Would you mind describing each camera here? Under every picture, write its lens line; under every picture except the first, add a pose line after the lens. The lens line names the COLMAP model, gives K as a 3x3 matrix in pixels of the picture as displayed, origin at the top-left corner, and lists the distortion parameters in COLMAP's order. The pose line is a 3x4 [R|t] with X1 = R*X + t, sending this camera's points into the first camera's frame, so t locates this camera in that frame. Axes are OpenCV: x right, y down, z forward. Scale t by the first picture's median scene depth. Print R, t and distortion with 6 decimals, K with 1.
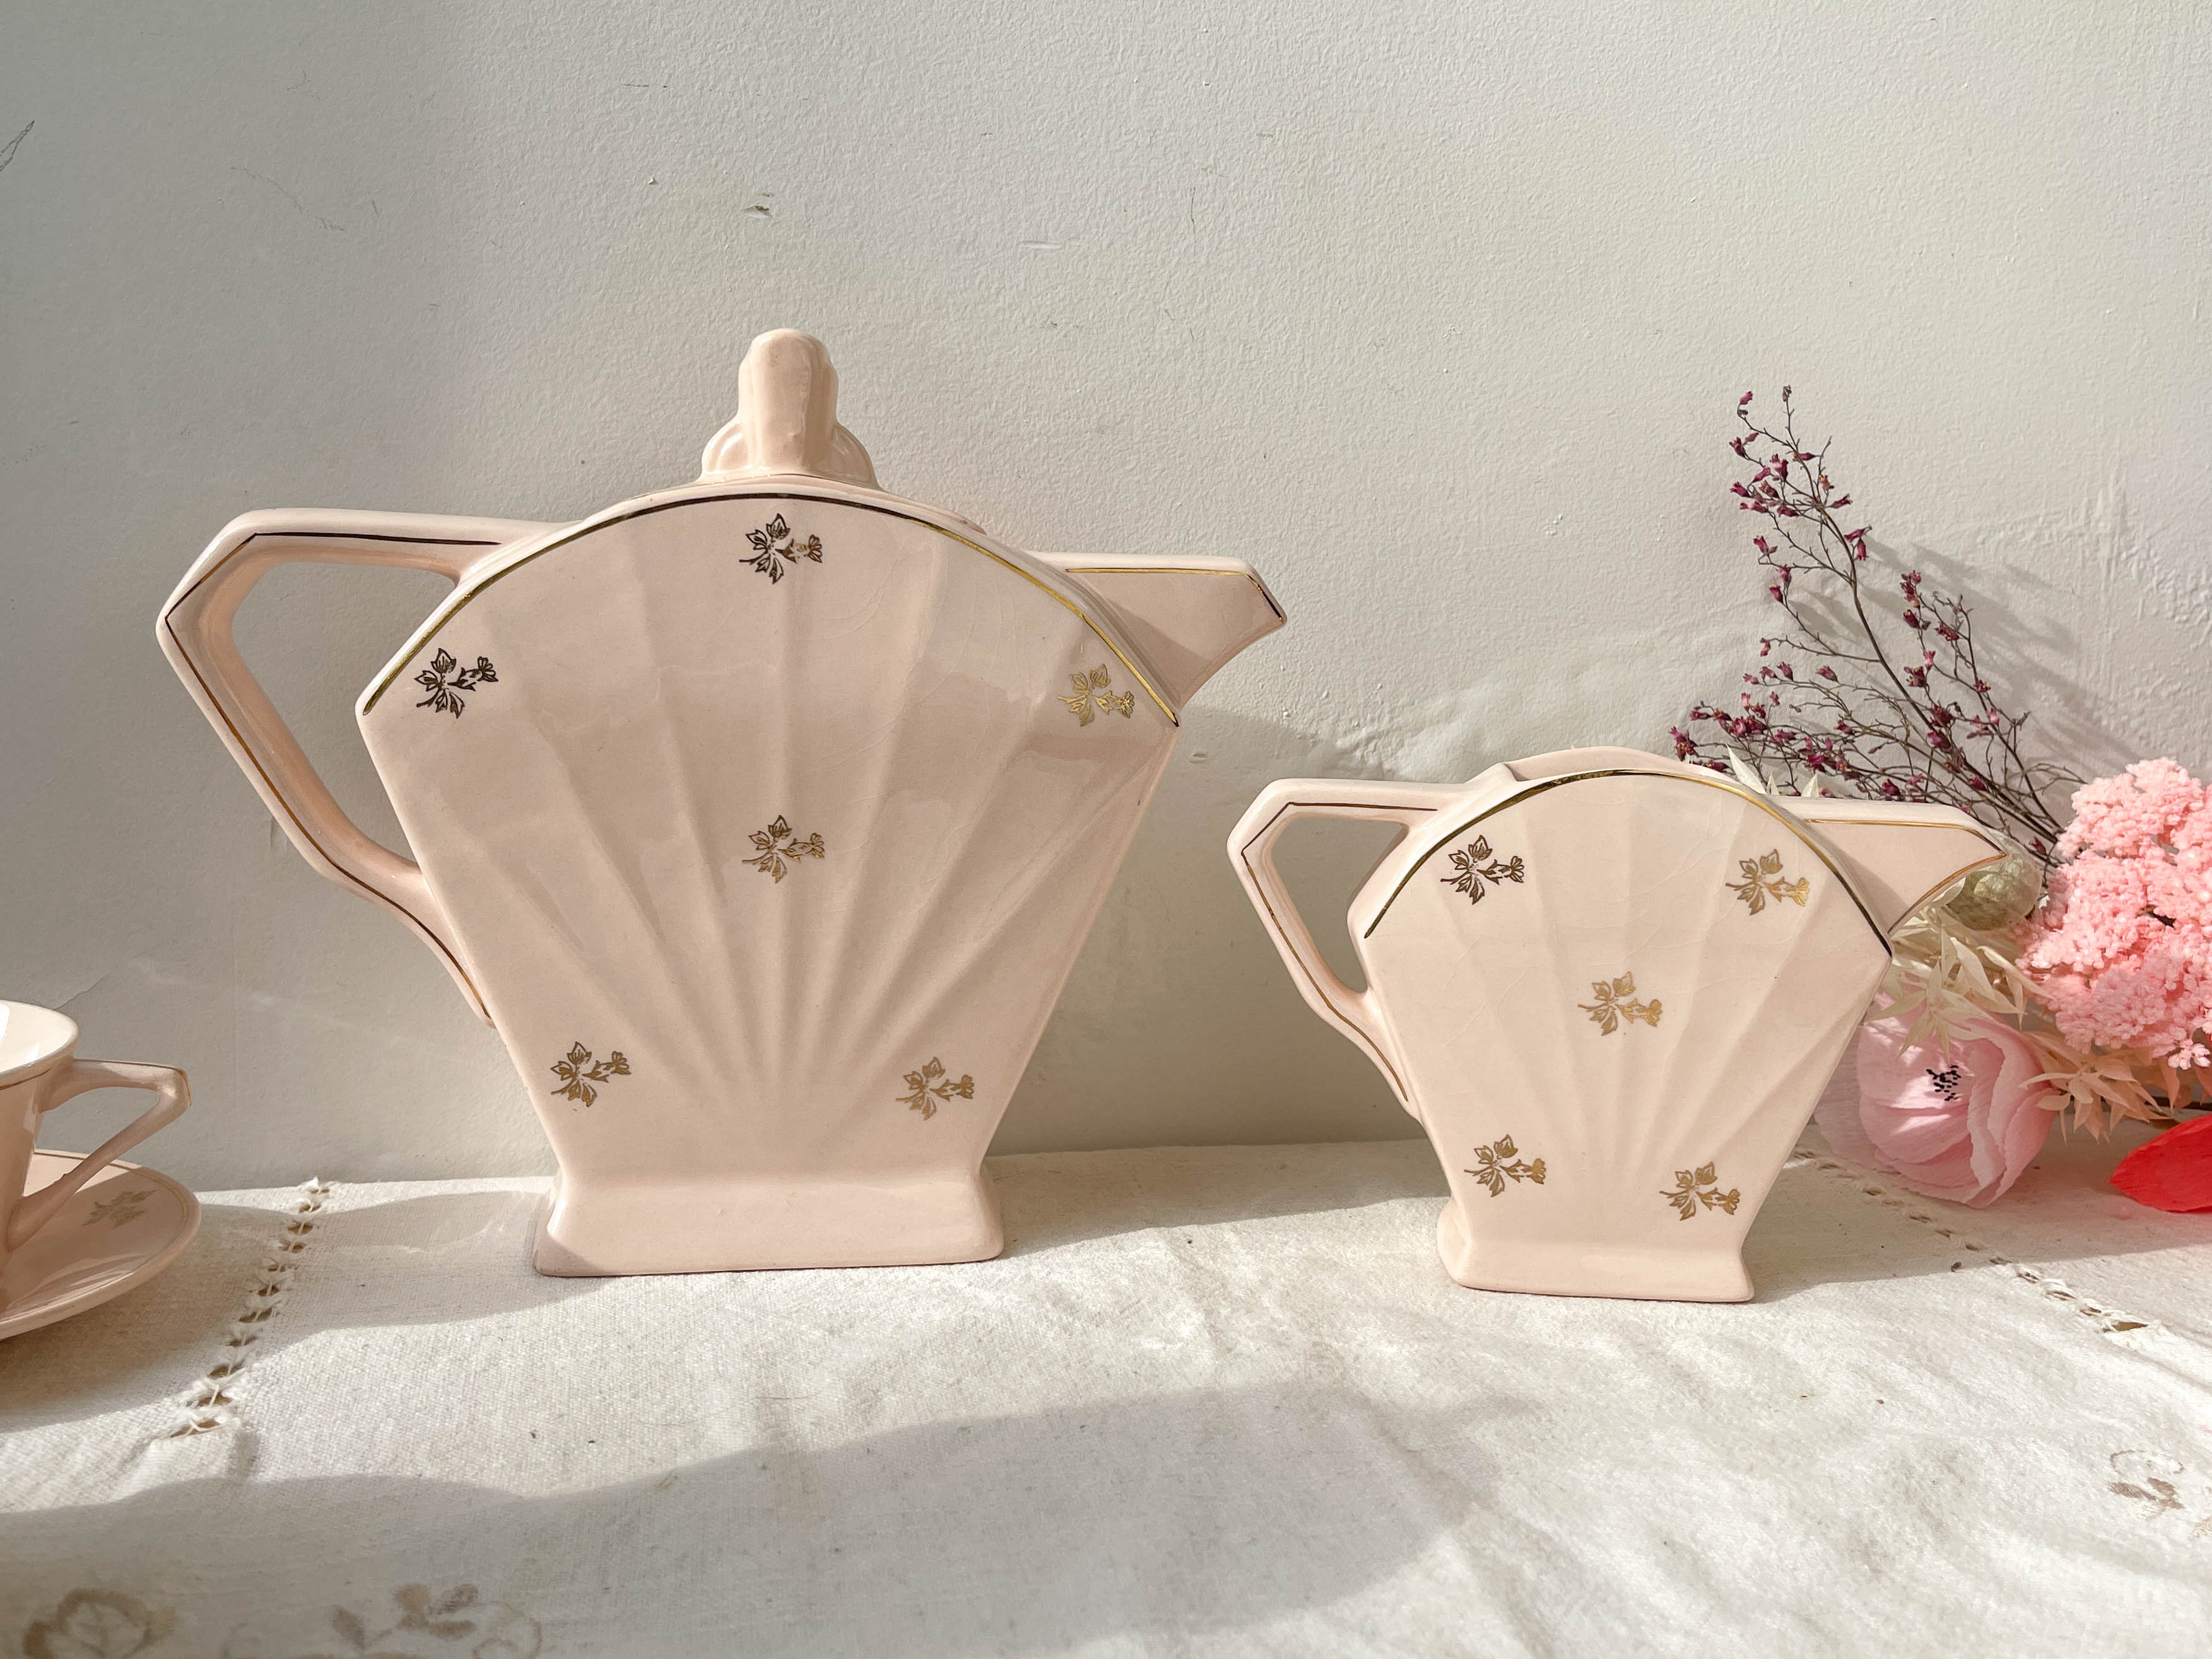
lens RADIAL K [[1885.6, 0, 1106.0], [0, 1885.6, 829.5], [0, 0, 1]] dist [-0.000037, -0.012621]
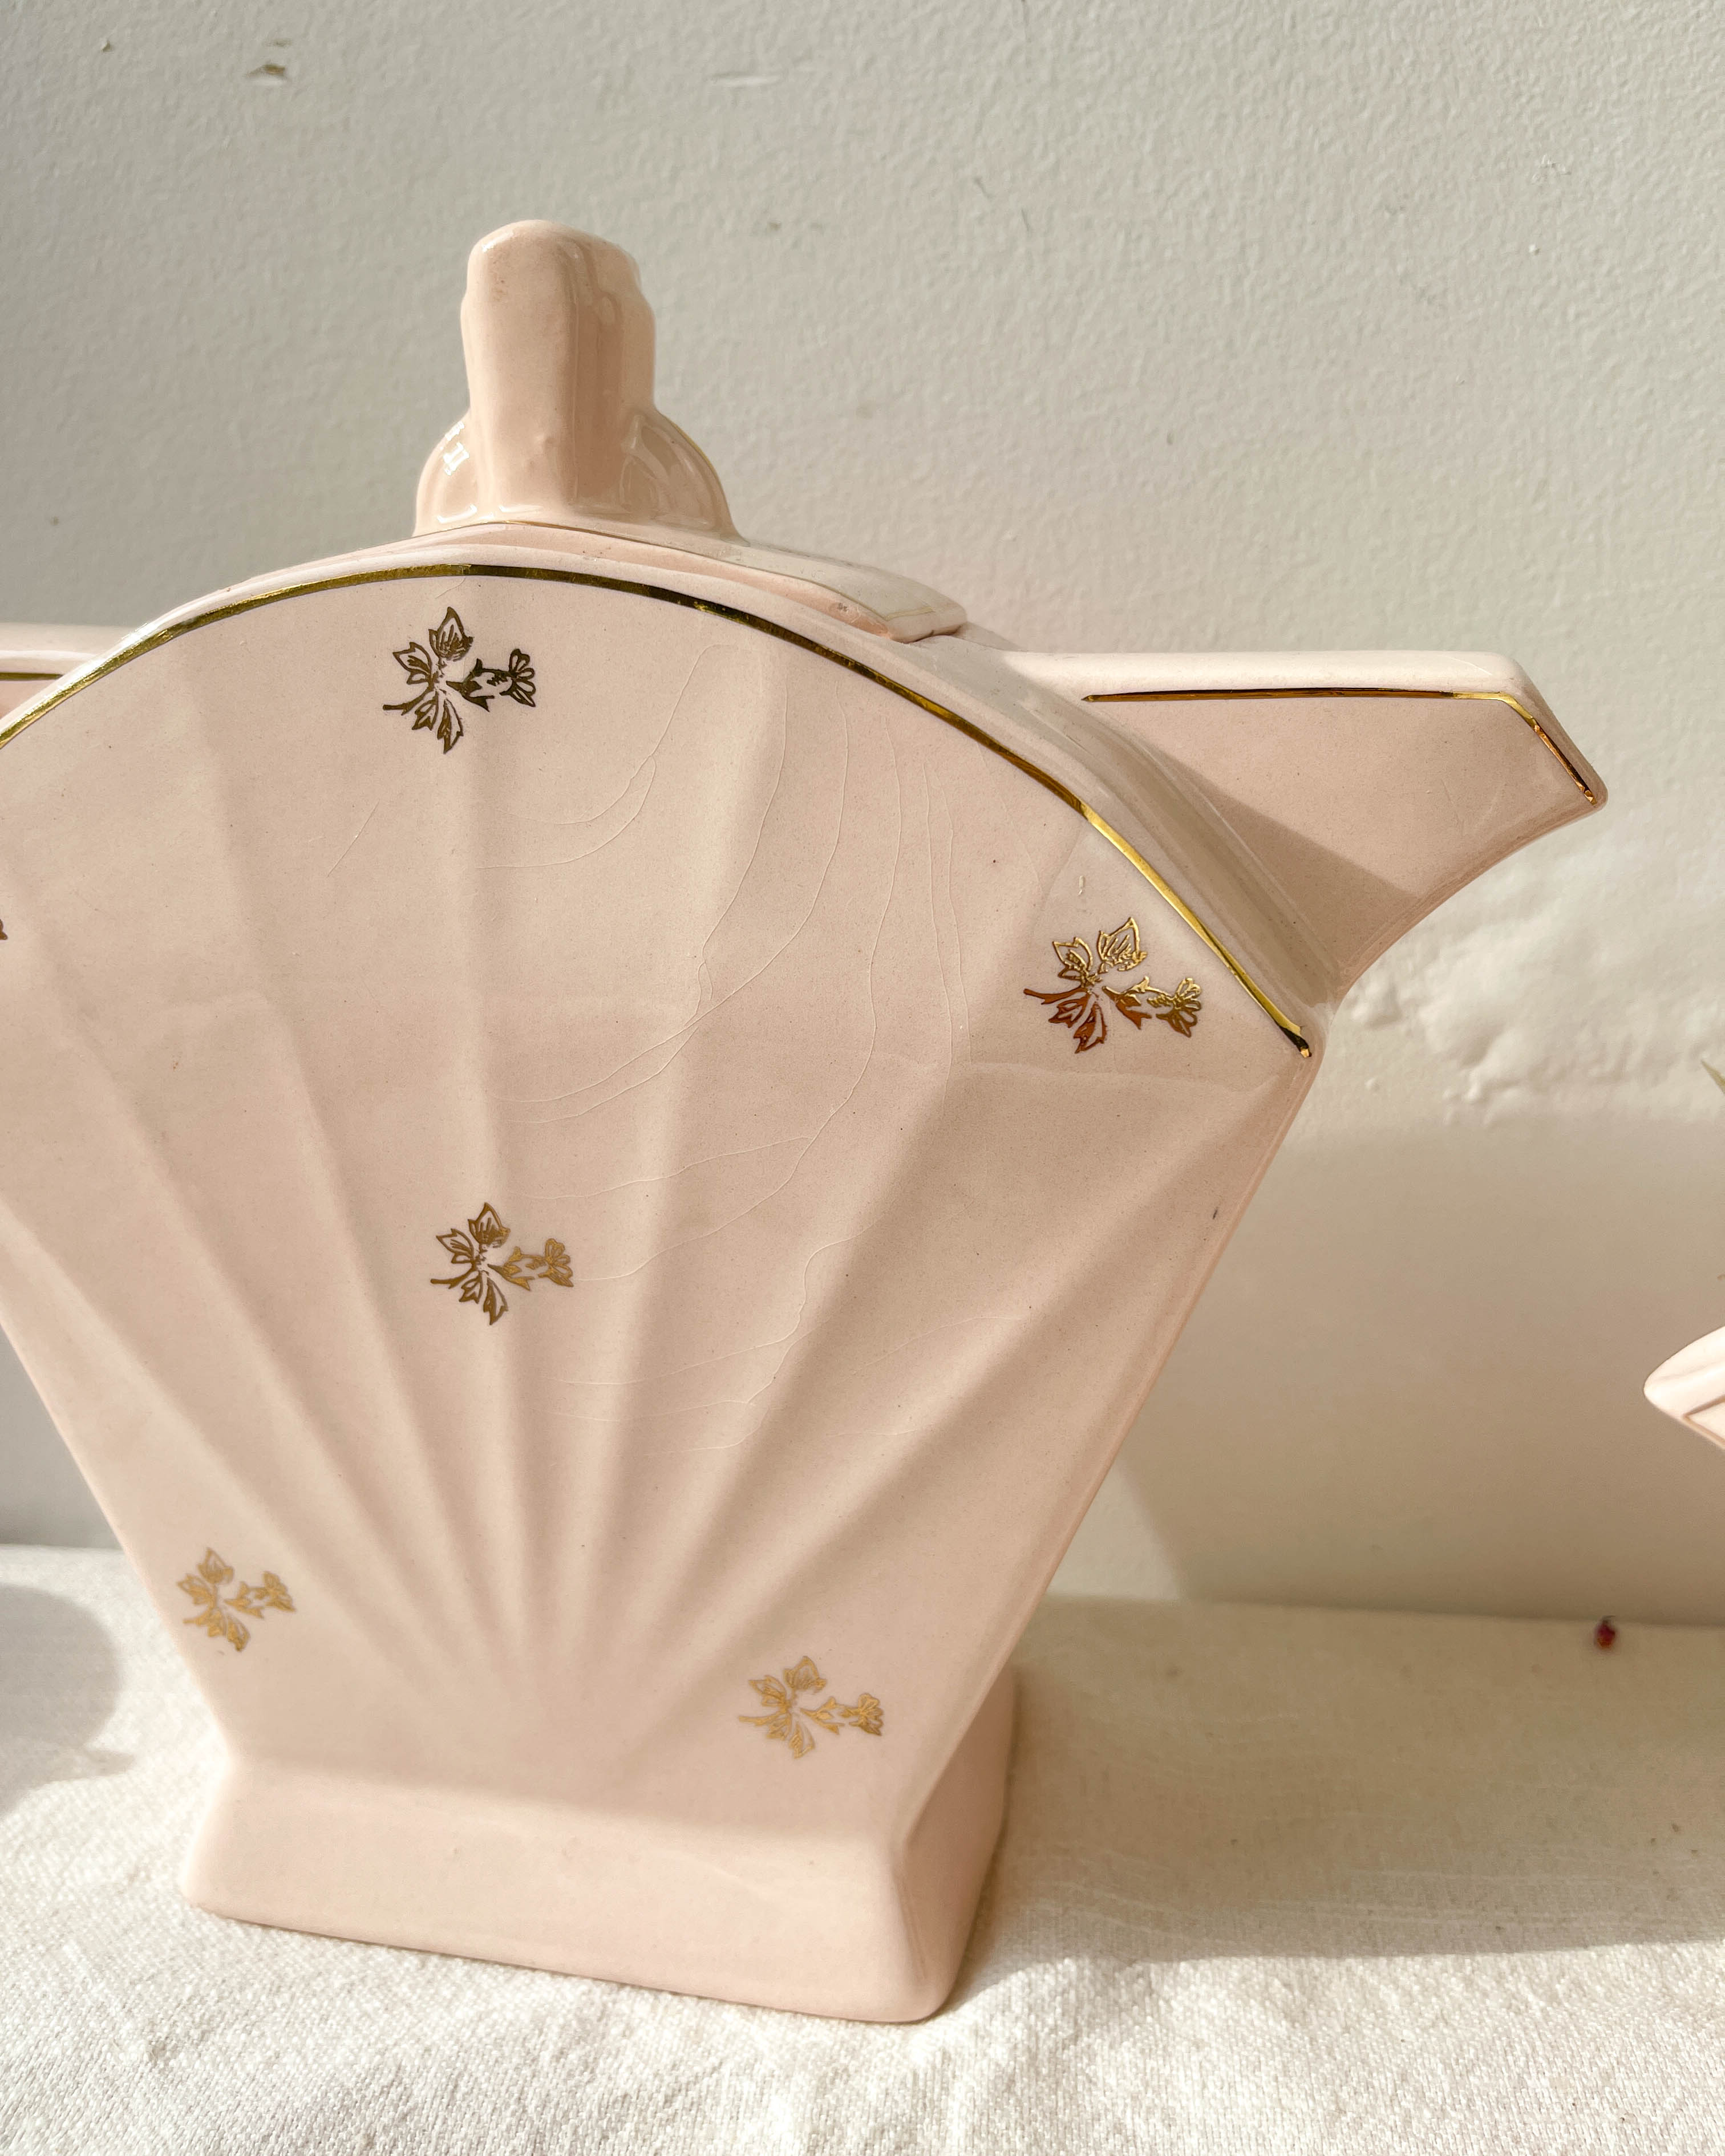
lens RADIAL K [[1840.5, 0, 697.8], [0, 1840.5, 1140.0], [0, 0, 1]] dist [-0.002250, -0.006771]
pose [[0.950588, 0.039484, -0.307934, 0.135226], [-0.007812, 0.994608, 0.103415, -0.052795], [0.310357, -0.095899, 0.945771, 0.454904]]
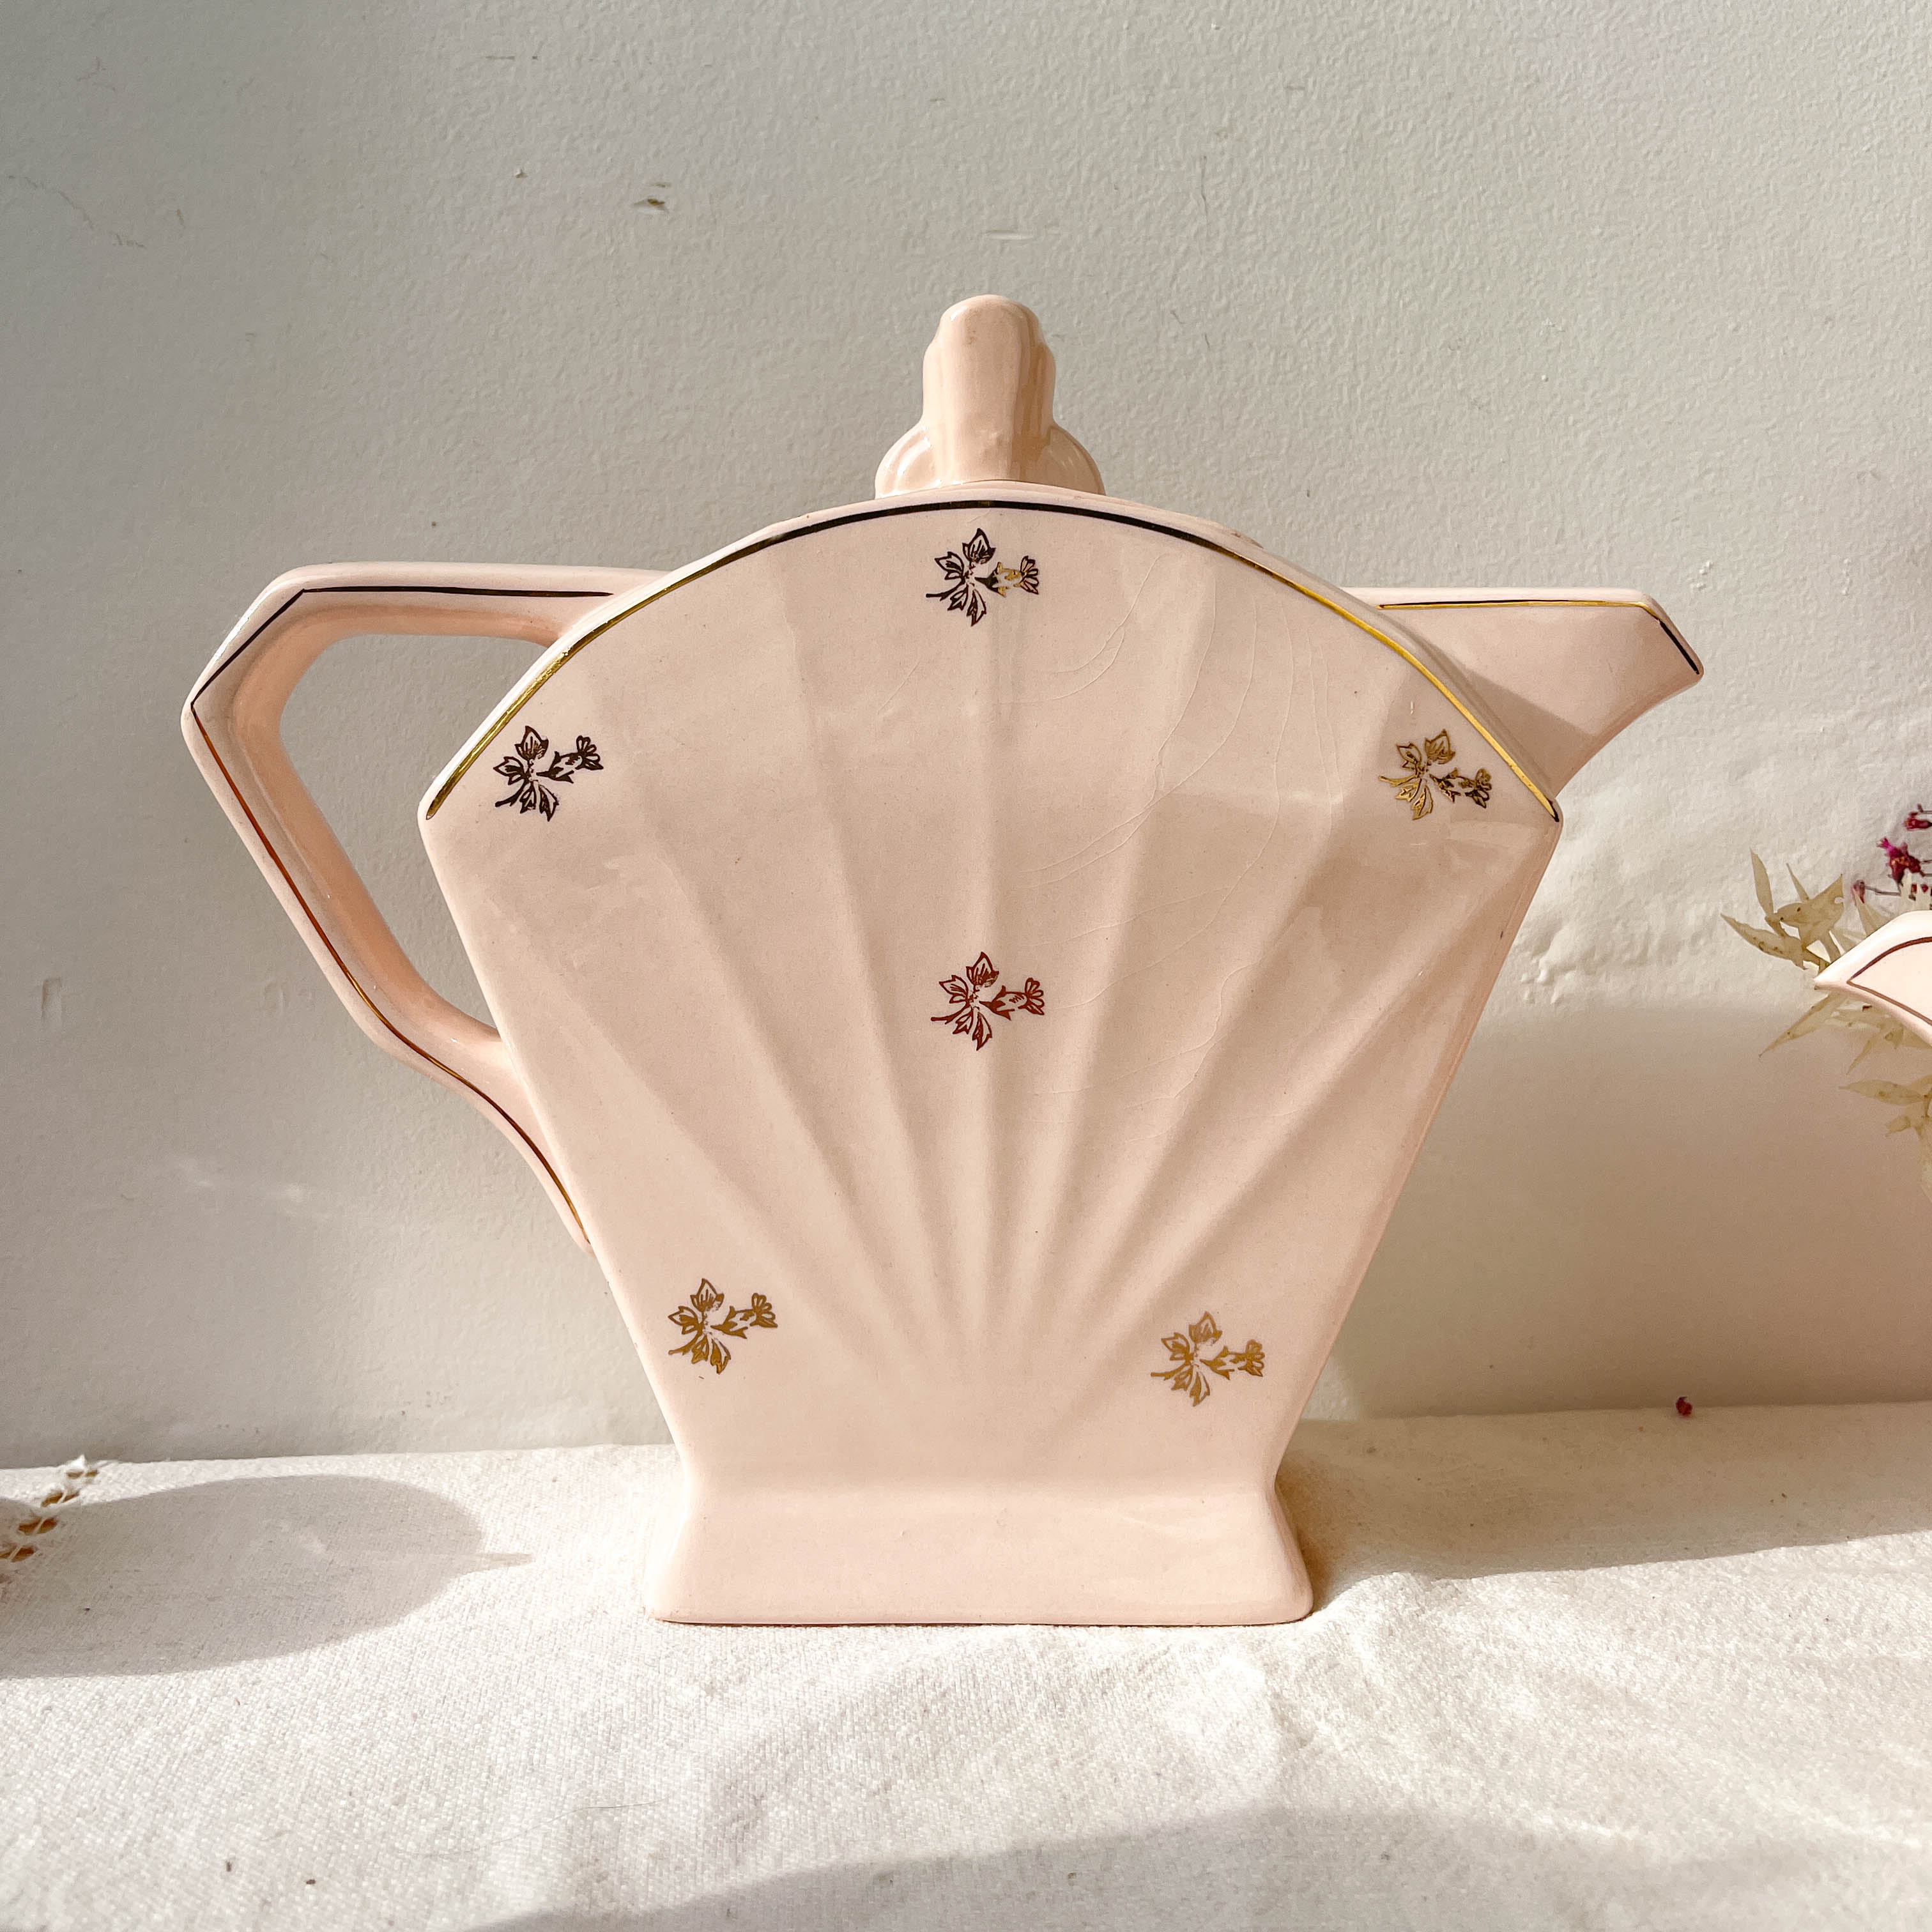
lens RADIAL K [[1868.2, 0, 949.4], [0, 1868.2, 866.7], [0, 0, 1]] dist [0.005019, 0.004004]
pose [[0.993935, -0.025727, -0.106921, 0.017319], [0.012685, 0.992582, -0.120911, 0.044935], [0.109238, 0.118821, 0.986888, 0.266281]]
